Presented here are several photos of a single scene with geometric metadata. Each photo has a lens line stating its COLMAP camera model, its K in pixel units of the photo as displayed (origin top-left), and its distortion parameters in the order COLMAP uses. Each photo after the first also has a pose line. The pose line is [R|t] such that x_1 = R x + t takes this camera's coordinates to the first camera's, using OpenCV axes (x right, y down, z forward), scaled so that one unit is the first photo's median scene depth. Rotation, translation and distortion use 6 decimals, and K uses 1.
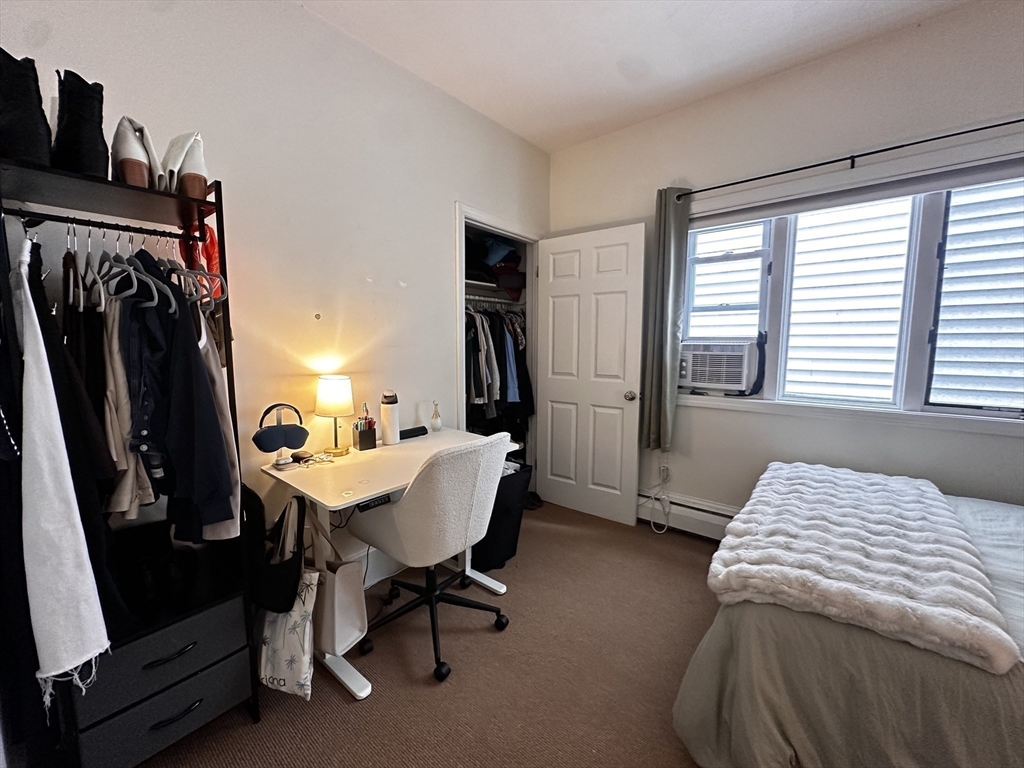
lens RADIAL K [[406.1, 0, 509.7], [0, 406.1, 384.9], [0, 0, 1]] dist [0.001850, 0.000109]
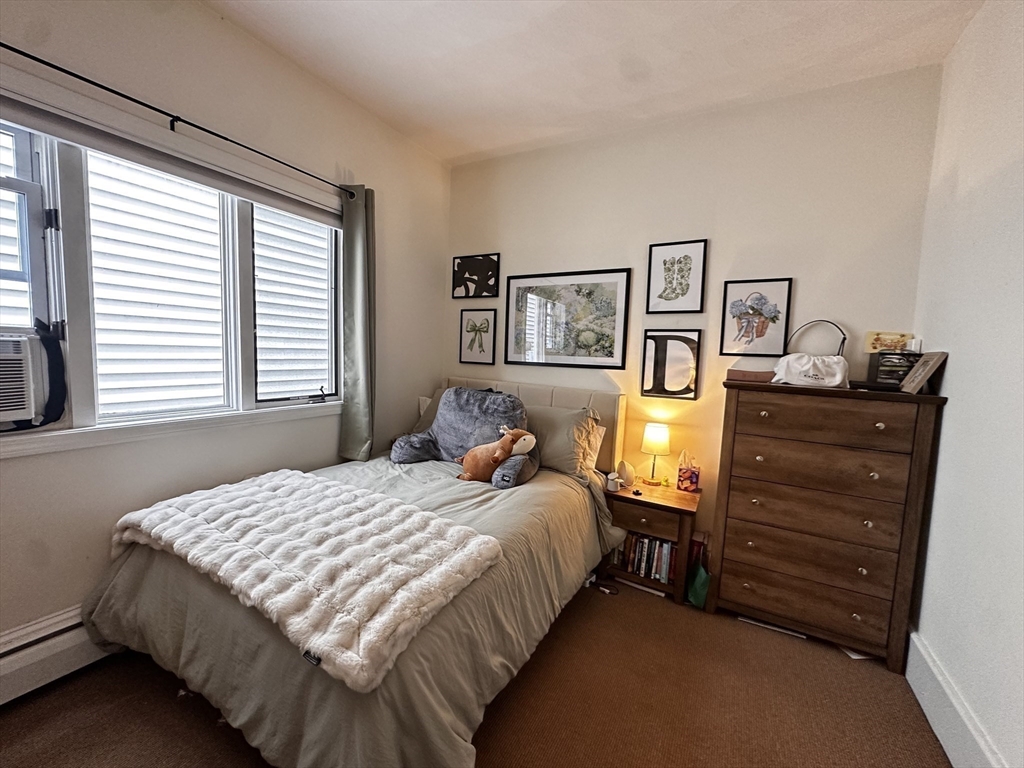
lens RADIAL K [[406.1, 0, 508.4], [0, 406.1, 387.0], [0, 0, 1]] dist [0.001850, 0.000109]
pose [[-0.182336, -0.090784, 0.979036, -0.160895], [0.065864, 0.992364, 0.104287, -0.068069], [-0.981028, 0.083499, -0.174965, 0.604431]]
